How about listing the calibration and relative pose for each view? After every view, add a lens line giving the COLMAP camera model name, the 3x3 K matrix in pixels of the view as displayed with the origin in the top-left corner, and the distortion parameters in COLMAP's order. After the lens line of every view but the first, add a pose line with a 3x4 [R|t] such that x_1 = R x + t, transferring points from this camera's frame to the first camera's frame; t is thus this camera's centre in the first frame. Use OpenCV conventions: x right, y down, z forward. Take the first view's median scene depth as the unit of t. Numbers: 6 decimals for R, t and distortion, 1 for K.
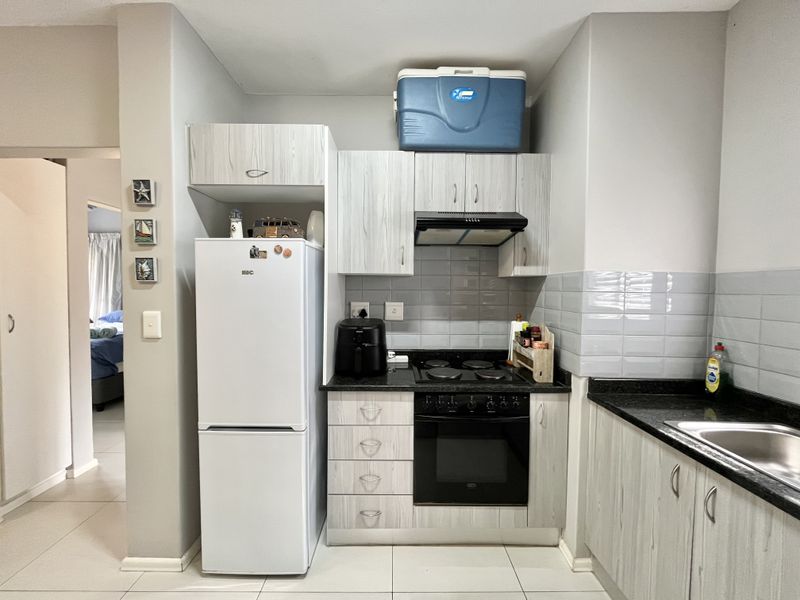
lens RADIAL K [[326.2, 0, 396.6], [0, 326.2, 298.6], [0, 0, 1]] dist [-0.003123, -0.000260]
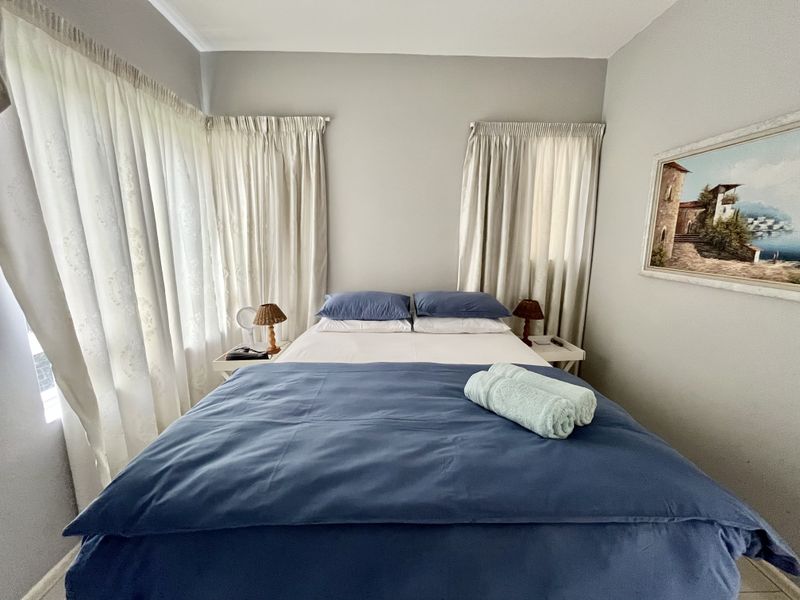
lens RADIAL K [[326.2, 0, 398.0], [0, 326.2, 295.7], [0, 0, 1]] dist [-0.003123, -0.000260]
pose [[0.999915, -0.000750, 0.012978, -0.758640], [-0.001137, 0.989456, 0.144830, -0.026626], [-0.012950, -0.144833, 0.989371, 0.528433]]
